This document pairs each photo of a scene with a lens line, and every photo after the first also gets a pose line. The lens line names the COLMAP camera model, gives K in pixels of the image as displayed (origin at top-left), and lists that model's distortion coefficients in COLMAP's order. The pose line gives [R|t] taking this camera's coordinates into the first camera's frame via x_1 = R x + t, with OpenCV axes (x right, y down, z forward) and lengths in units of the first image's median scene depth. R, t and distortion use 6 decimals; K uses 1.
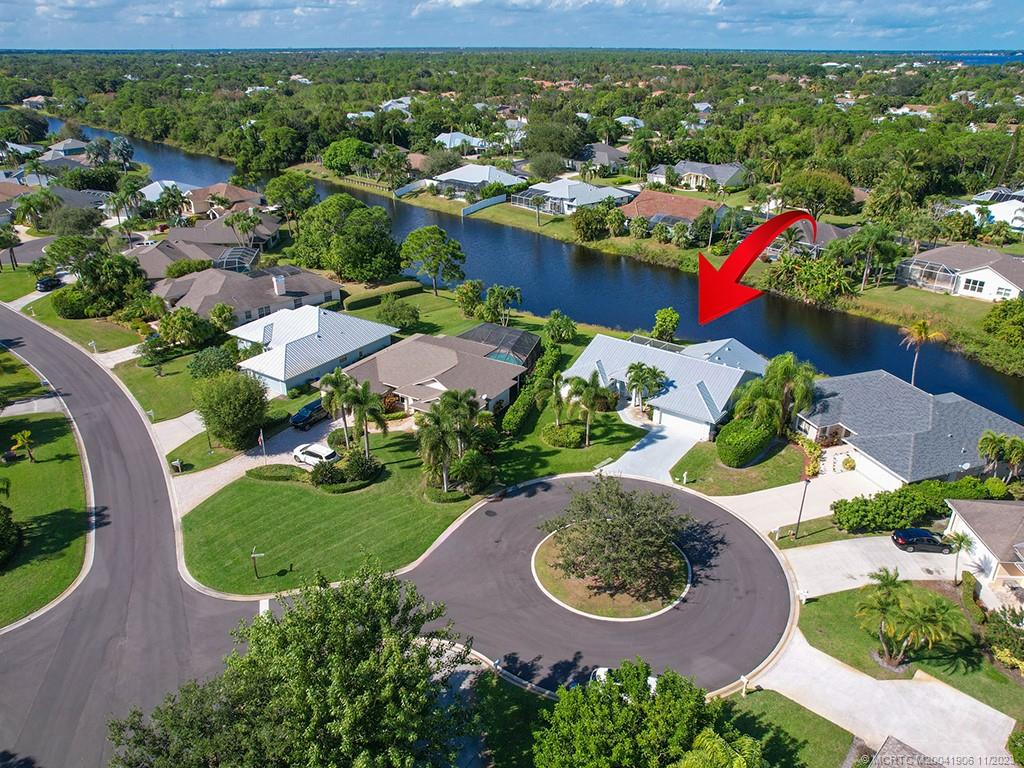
lens RADIAL K [[659.8, 0, 512.0], [0, 659.8, 384.0], [0, 0, 1]] dist [-0.055886, 0.040567]
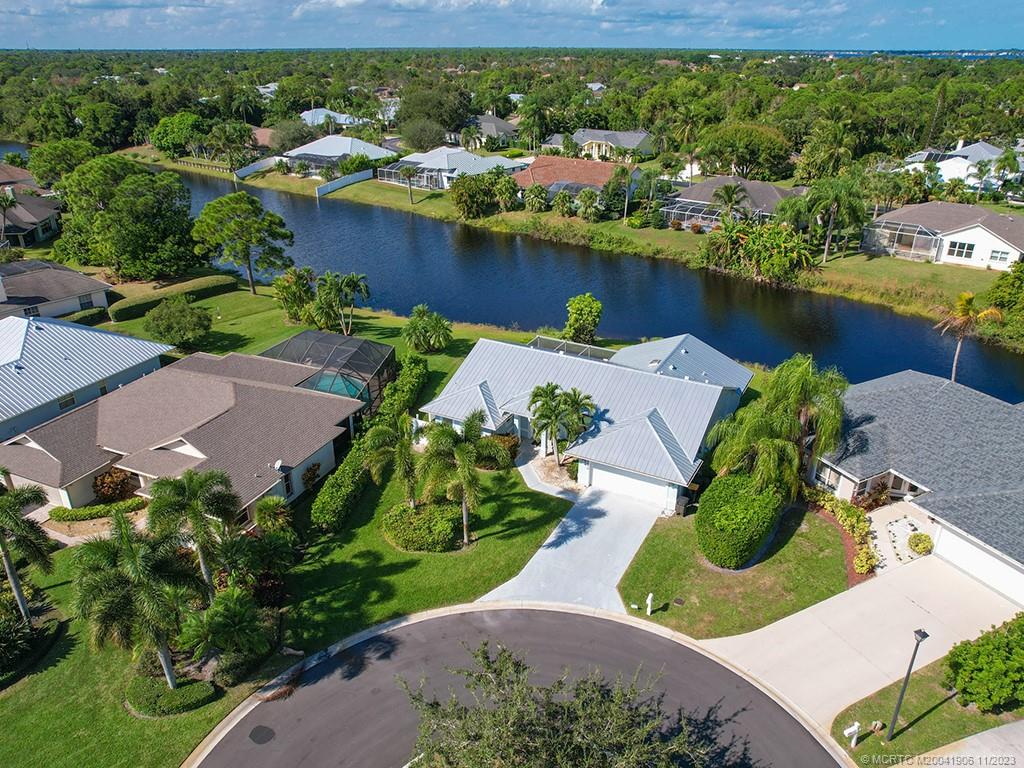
lens RADIAL K [[659.8, 0, 512.0], [0, 659.8, 384.0], [0, 0, 1]] dist [-0.055886, 0.040567]
pose [[0.988384, -0.062474, 0.138539, 0.051662], [0.062671, 0.998030, 0.002948, -0.024019], [-0.138450, 0.005768, 0.990353, 0.275912]]
